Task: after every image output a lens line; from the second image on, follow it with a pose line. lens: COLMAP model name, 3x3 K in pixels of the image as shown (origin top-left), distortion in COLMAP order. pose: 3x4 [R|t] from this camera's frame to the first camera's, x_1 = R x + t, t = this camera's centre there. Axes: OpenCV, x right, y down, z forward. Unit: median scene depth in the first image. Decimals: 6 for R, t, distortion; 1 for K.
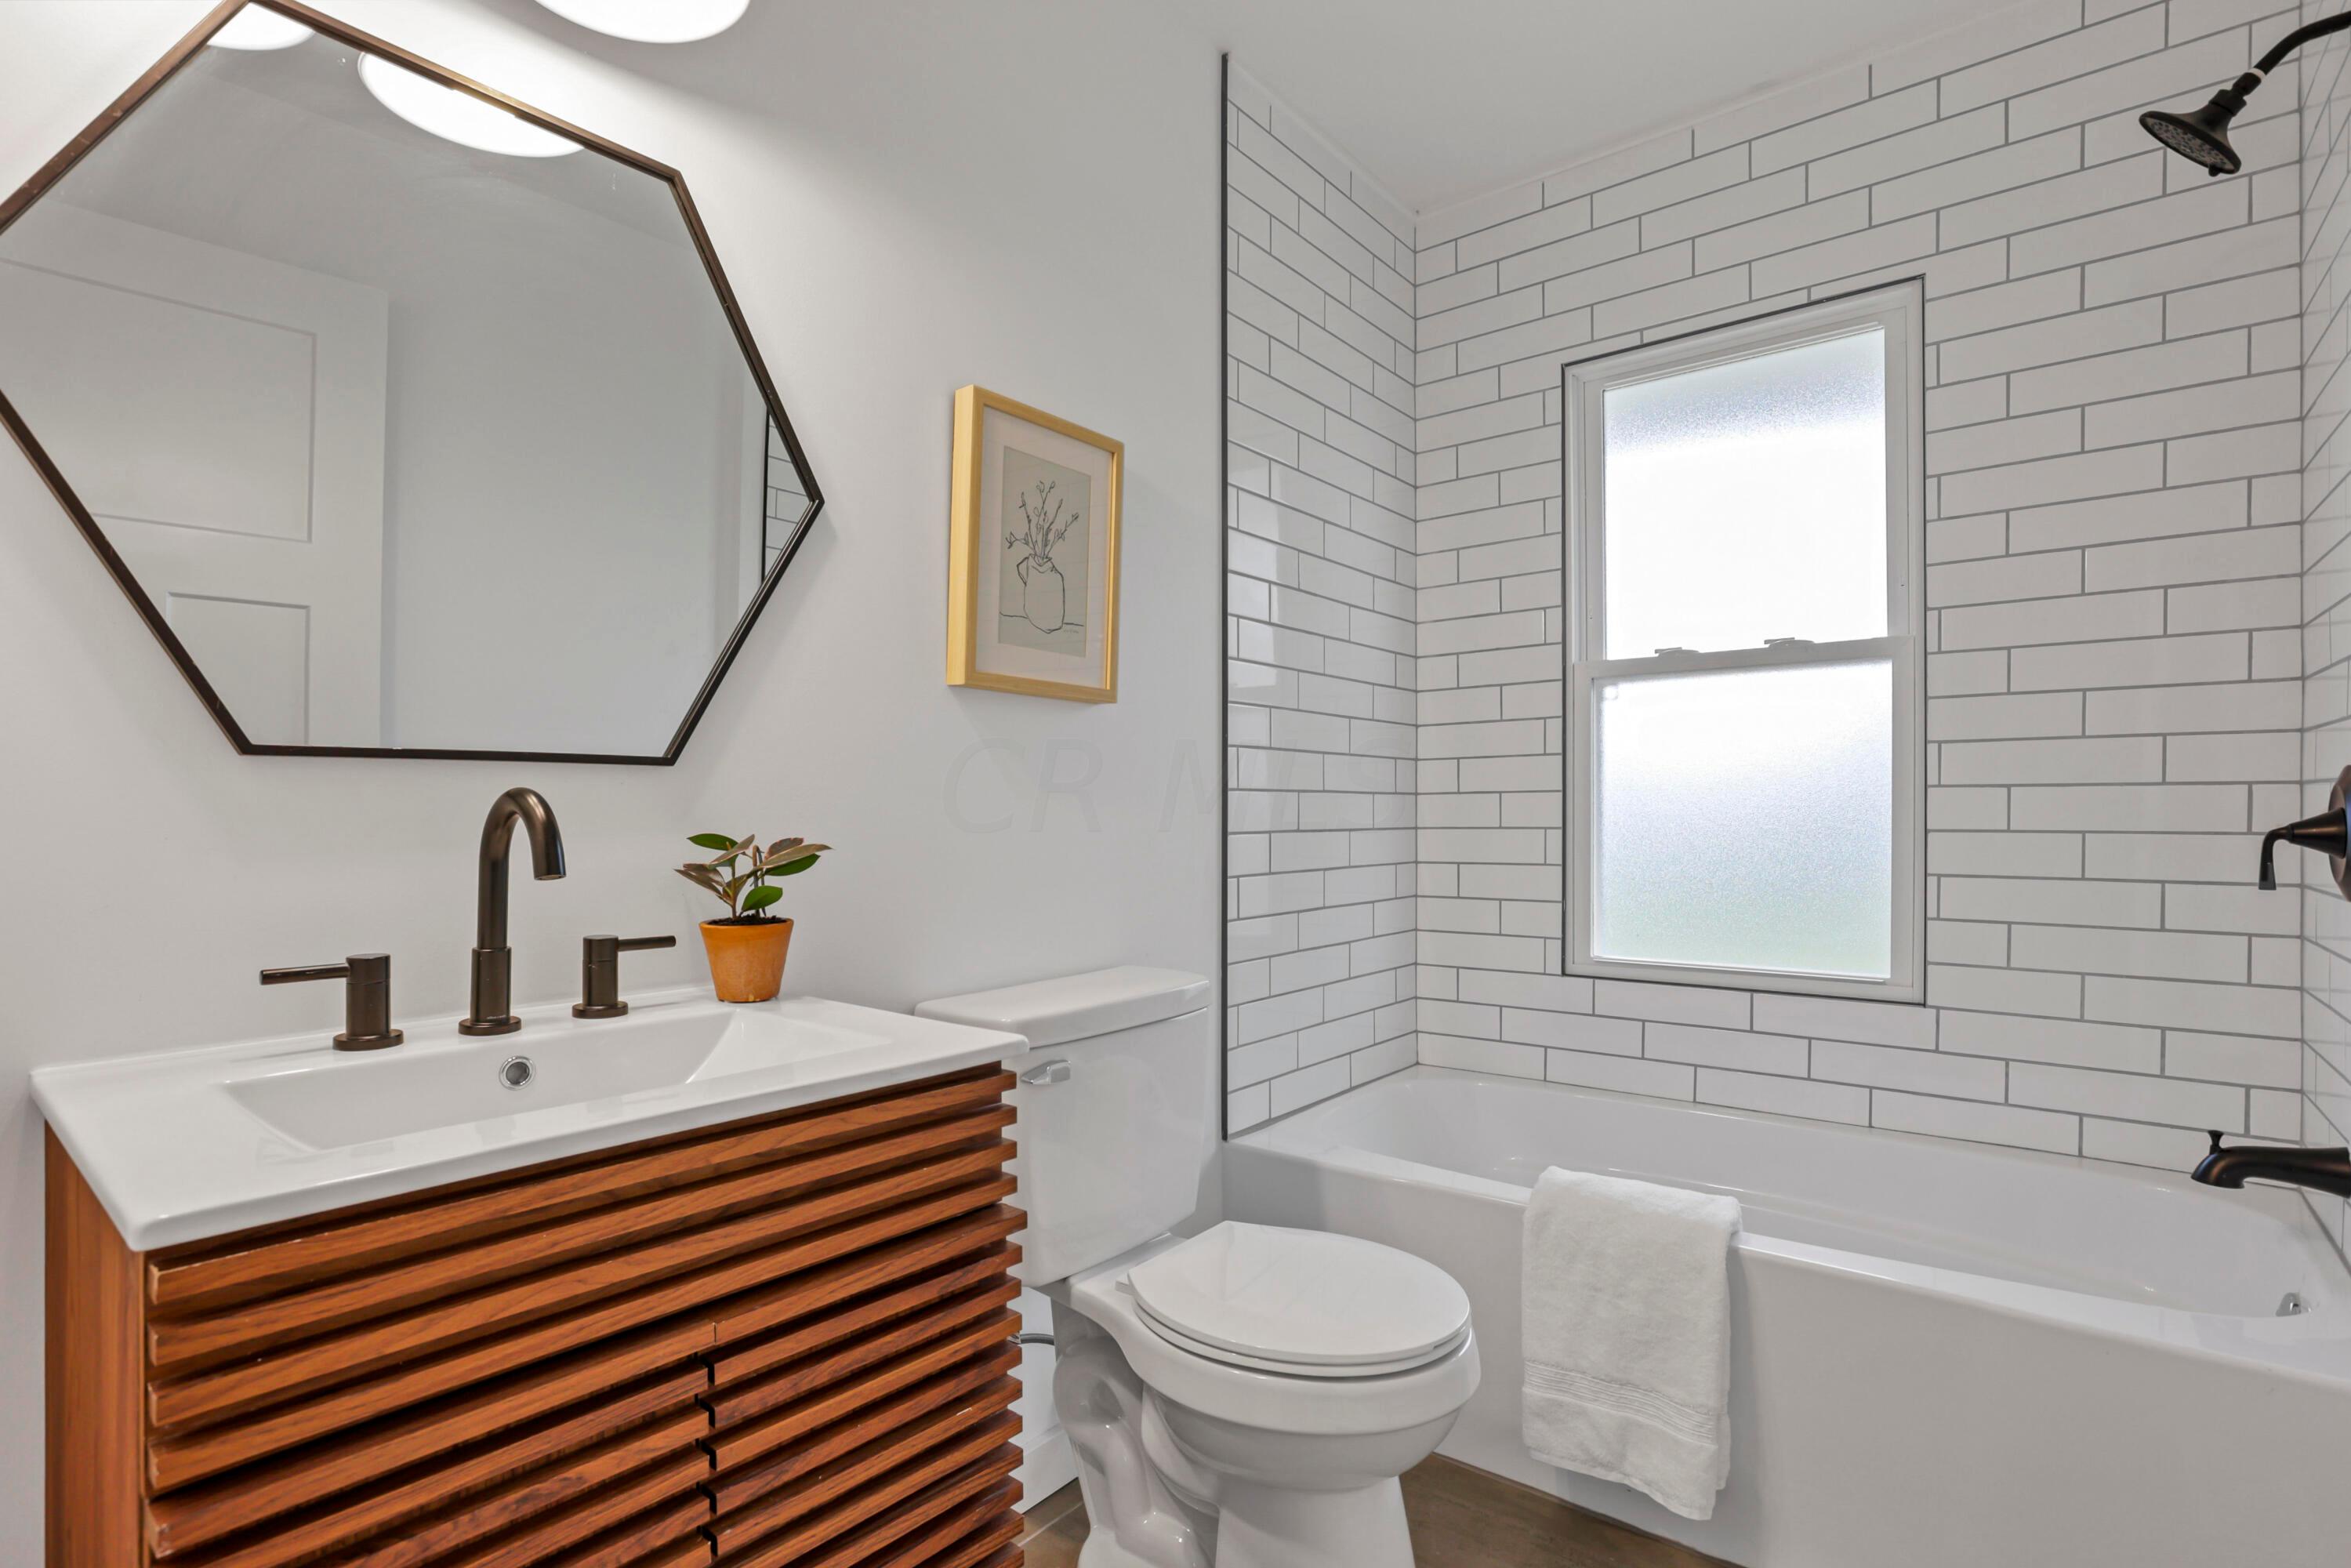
lens RADIAL K [[1129.4, 0, 1179.9], [0, 1129.4, 814.9], [0, 0, 1]] dist [-0.002168, -0.000056]
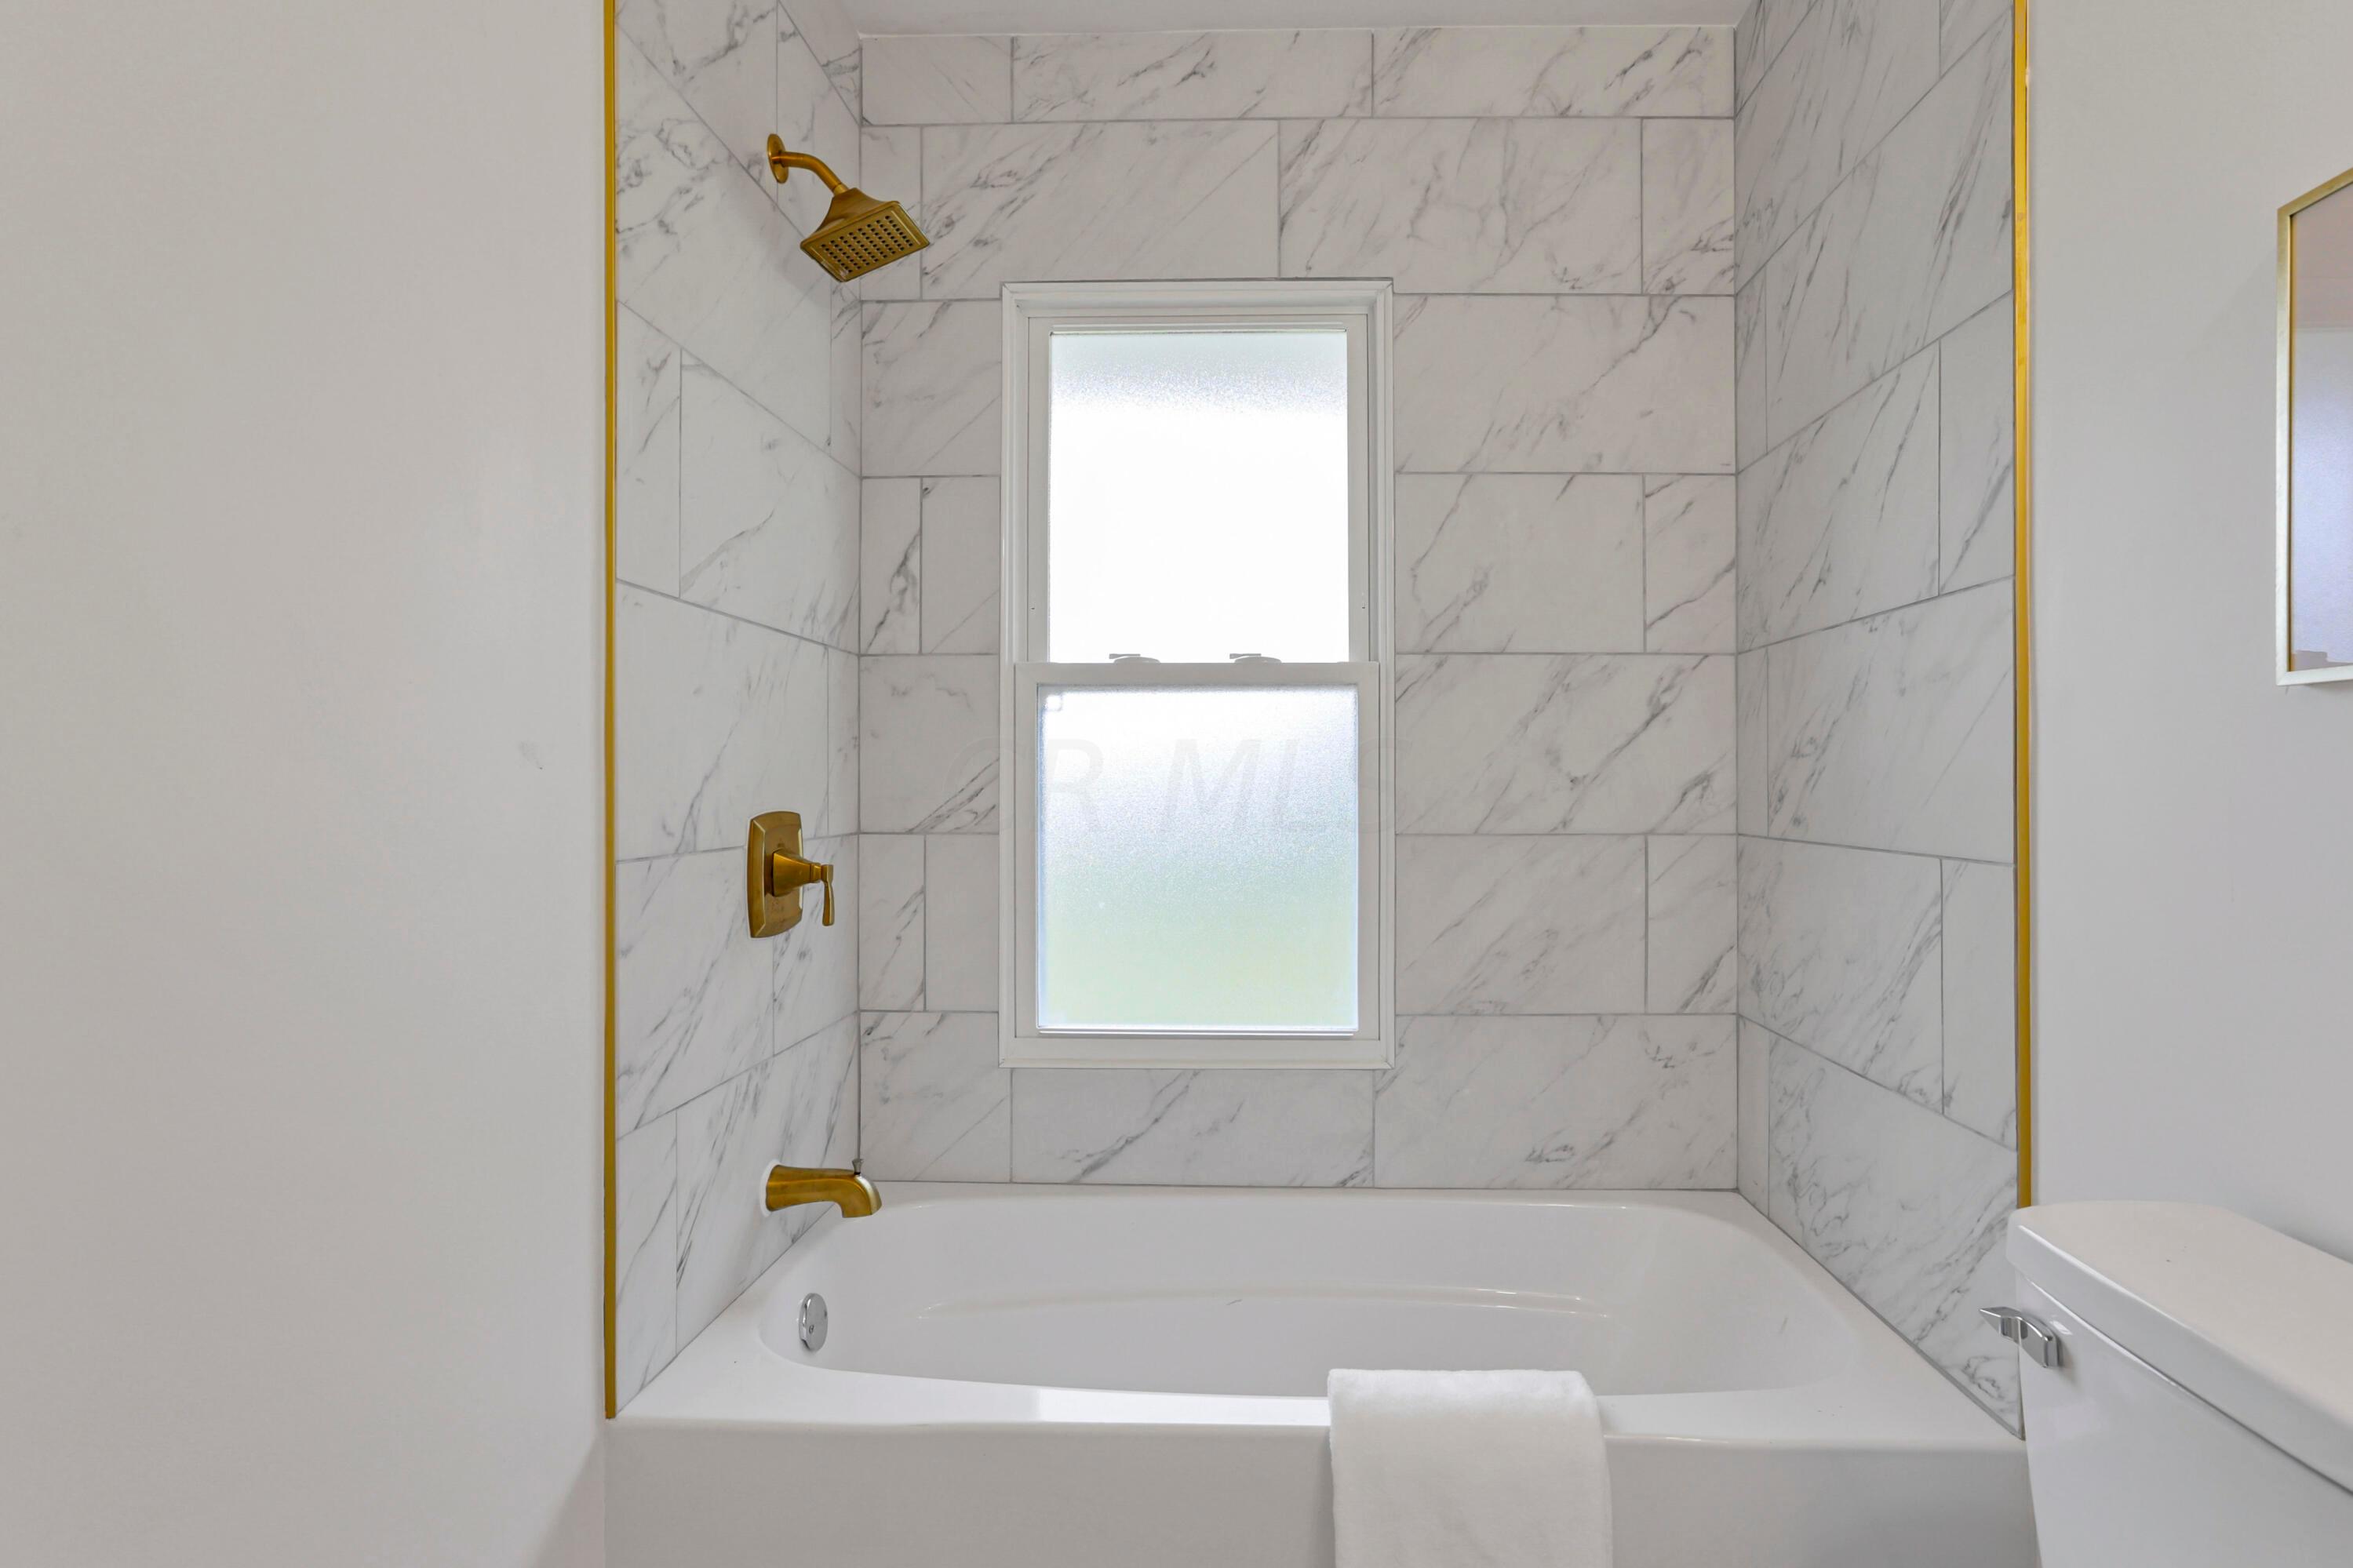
lens RADIAL K [[1130.1, 0, 1180.9], [0, 1130.1, 814.9], [0, 0, 1]] dist [-0.002168, -0.000056]
pose [[0.792304, 0.001901, 0.610123, -0.050103], [-0.001771, 0.999998, -0.000815, -0.027681], [-0.610124, -0.000435, 0.792306, 0.311732]]
